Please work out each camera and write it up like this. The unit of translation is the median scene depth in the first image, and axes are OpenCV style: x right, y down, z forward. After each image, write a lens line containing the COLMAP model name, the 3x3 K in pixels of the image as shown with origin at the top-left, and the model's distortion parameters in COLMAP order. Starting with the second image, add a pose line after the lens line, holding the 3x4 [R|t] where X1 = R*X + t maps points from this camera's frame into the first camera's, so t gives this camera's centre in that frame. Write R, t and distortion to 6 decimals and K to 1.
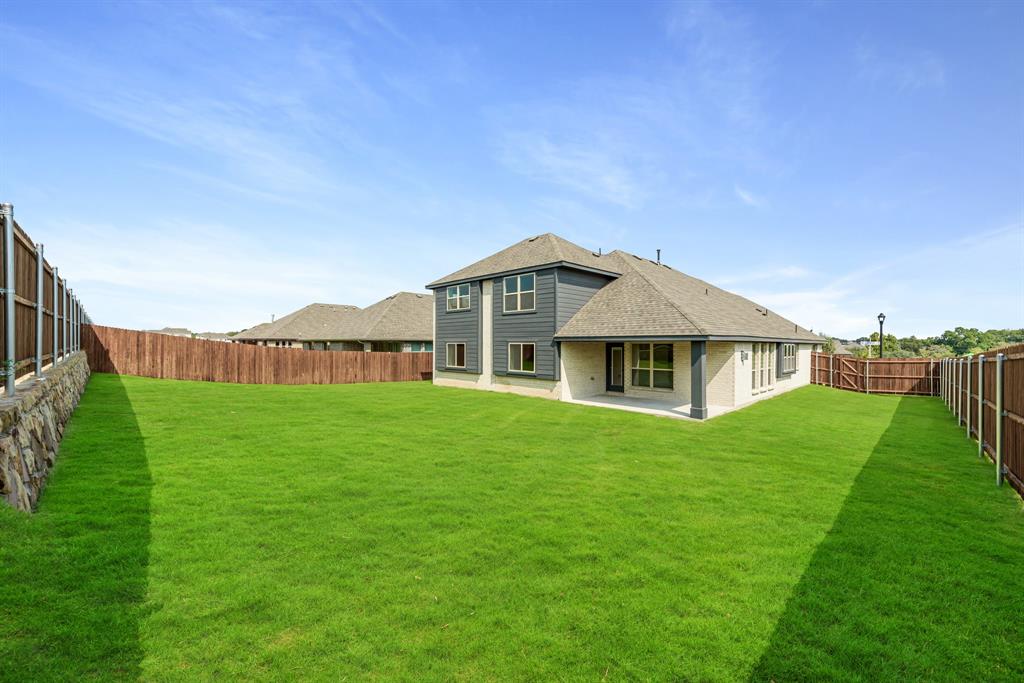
lens RADIAL K [[399.6, 0, 513.4], [0, 399.6, 343.2], [0, 0, 1]] dist [0.002788, -0.000019]
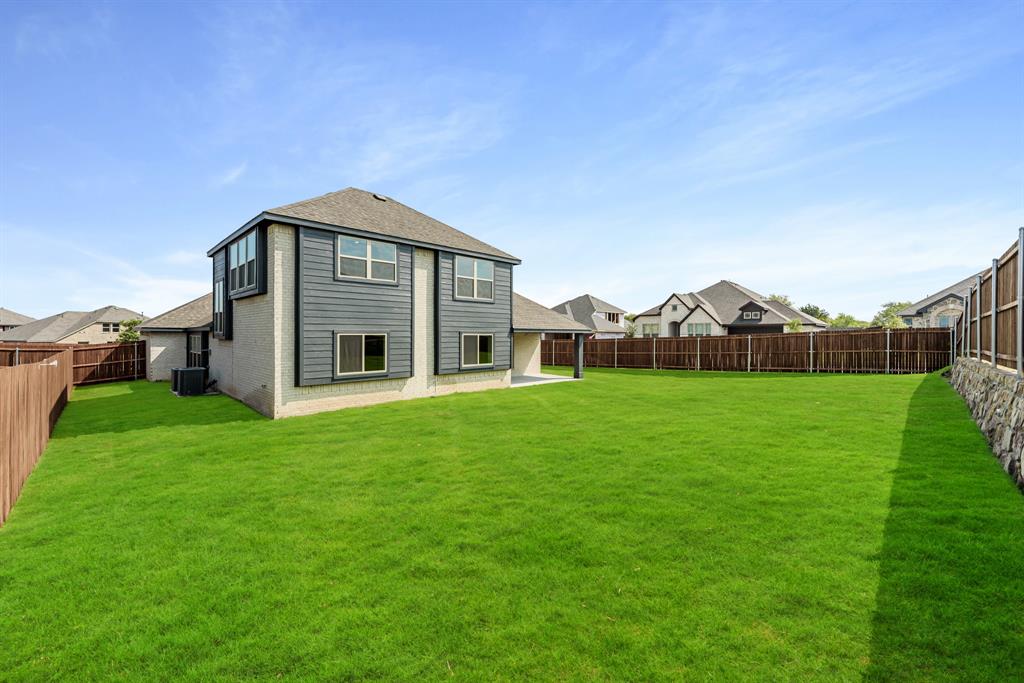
lens RADIAL K [[409.7, 0, 512.0], [0, 409.7, 341.5], [0, 0, 1]] dist [0.003376, 0.000215]
pose [[-0.019235, -0.018209, 0.999649, -0.886724], [-0.000695, 0.999834, 0.018199, -0.000443], [-0.999815, -0.000345, -0.019245, 0.906179]]
